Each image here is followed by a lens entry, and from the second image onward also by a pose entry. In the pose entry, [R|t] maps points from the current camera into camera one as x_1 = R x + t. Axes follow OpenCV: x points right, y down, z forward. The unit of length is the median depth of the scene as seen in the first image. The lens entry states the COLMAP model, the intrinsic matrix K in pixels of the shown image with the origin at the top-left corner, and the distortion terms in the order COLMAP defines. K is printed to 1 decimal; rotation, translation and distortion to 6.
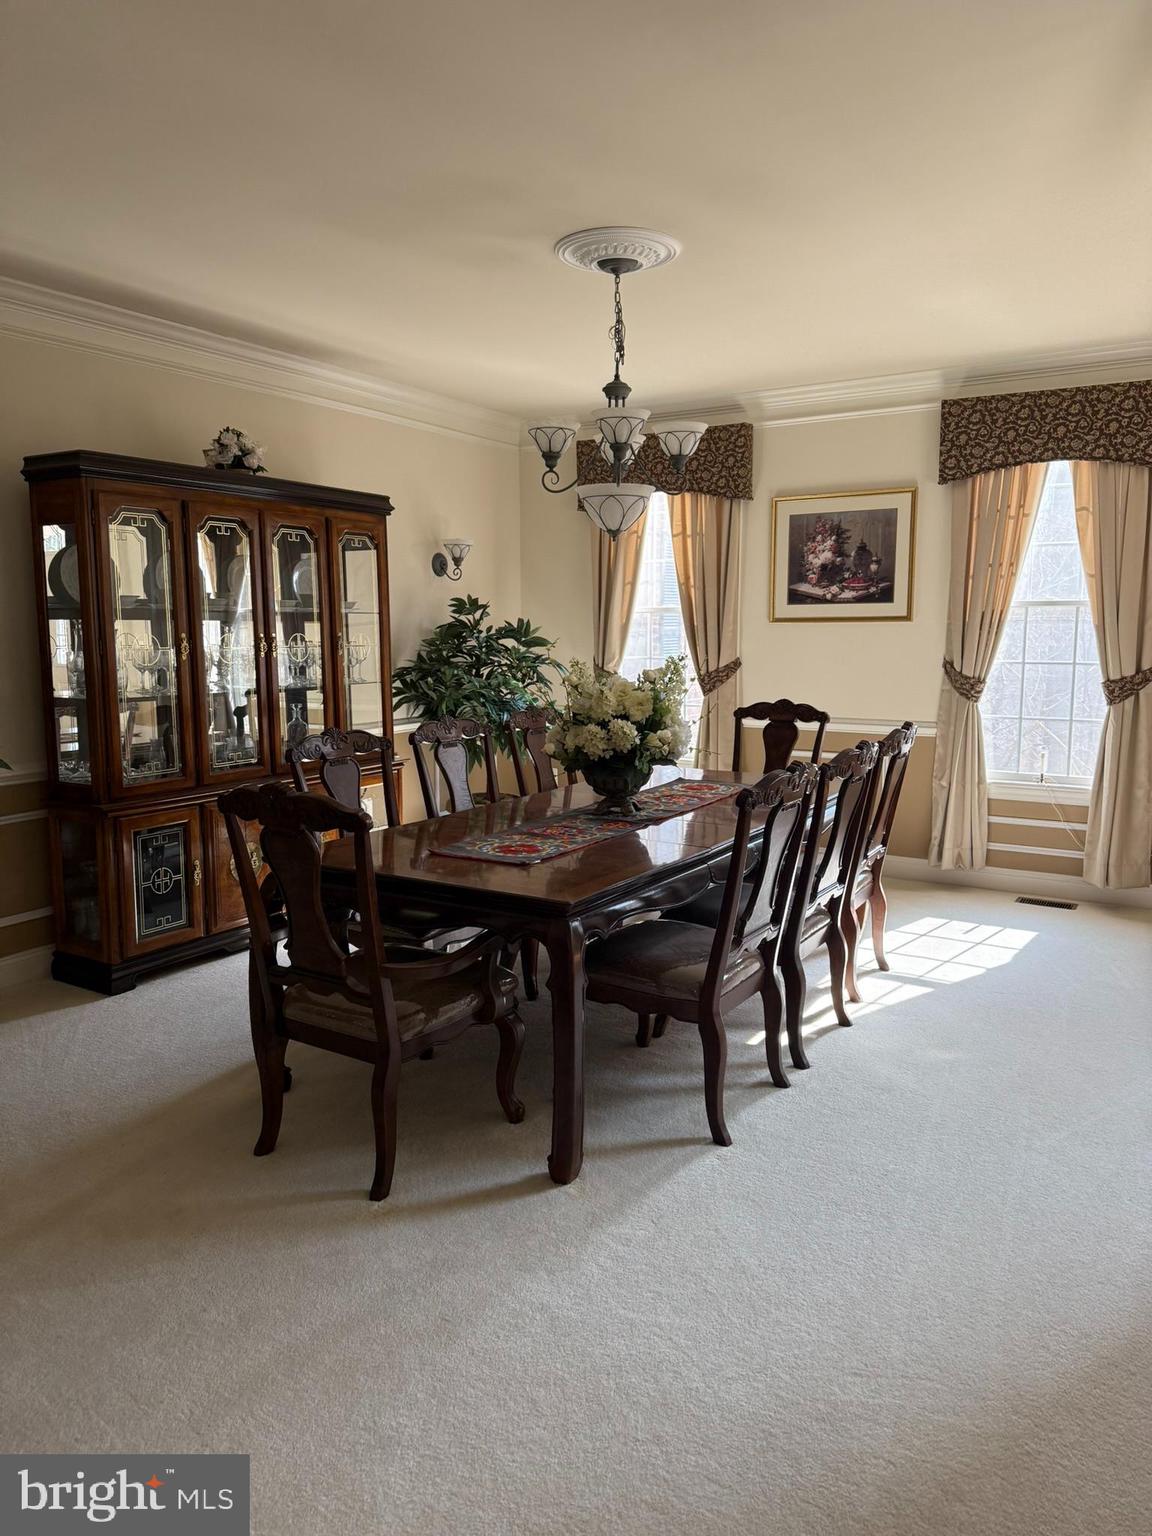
lens RADIAL K [[1073.8, 0, 585.8], [0, 1073.8, 773.7], [0, 0, 1]] dist [0.027304, -0.061163]
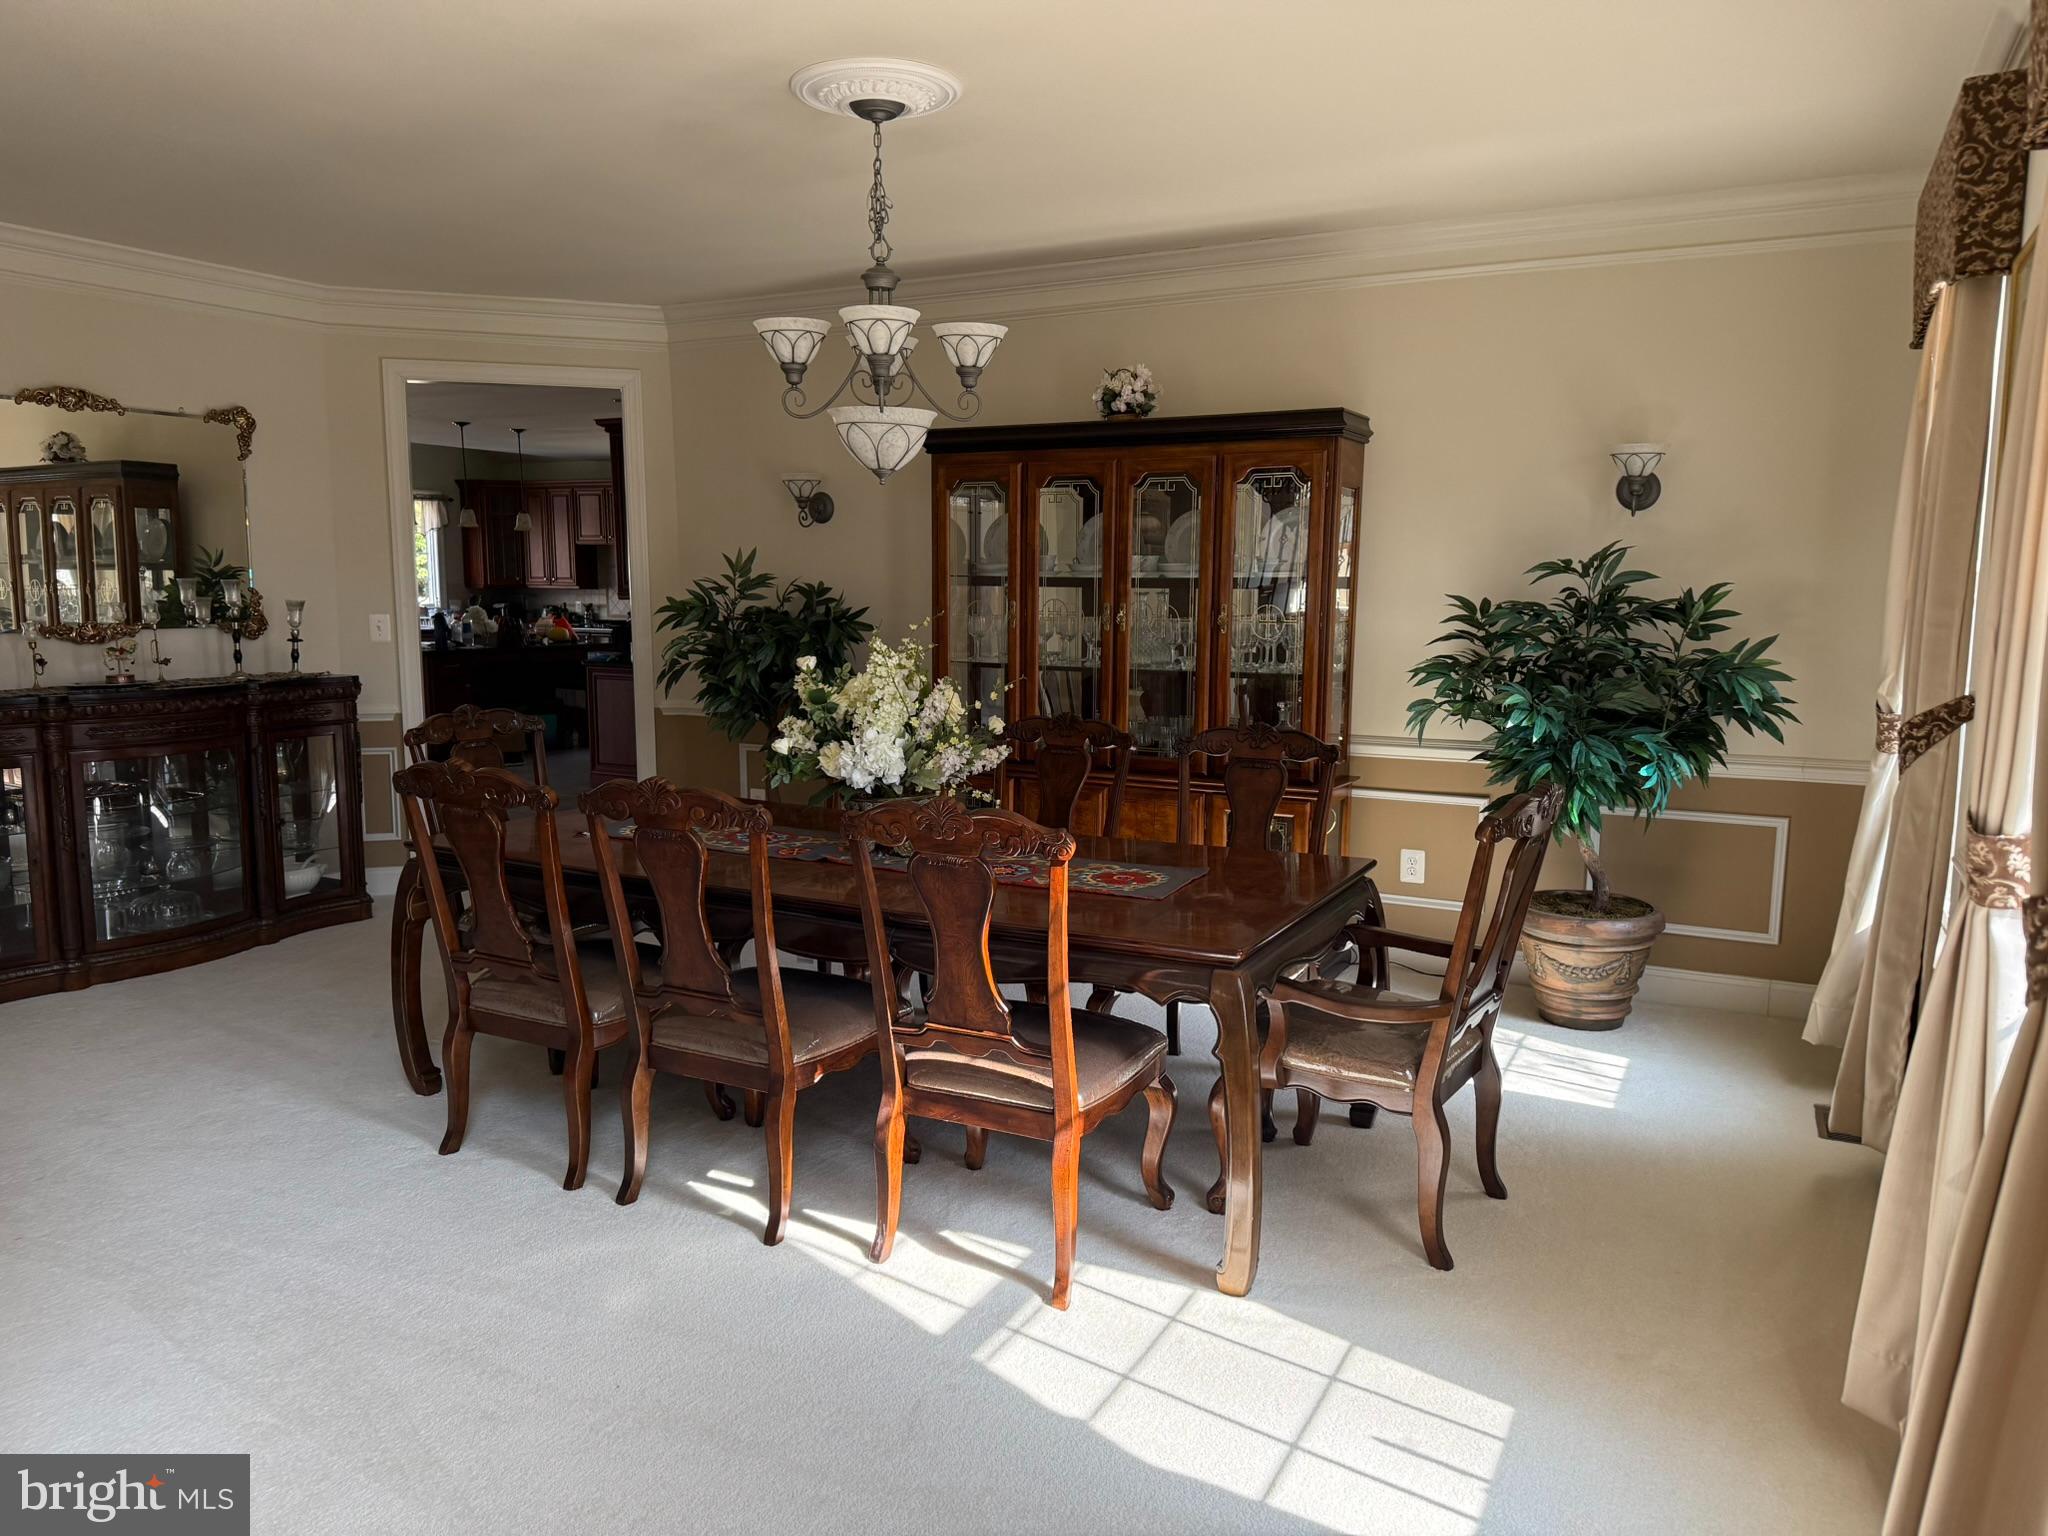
lens RADIAL K [[1431.8, 0, 1035.3], [0, 1431.8, 769.3], [0, 0, 1]] dist [0.027304, -0.061163]
pose [[0.089501, 0.133764, -0.986963, 0.892028], [-0.164157, 0.979369, 0.117848, -0.132610], [0.982365, 0.151469, 0.109613, 0.878403]]
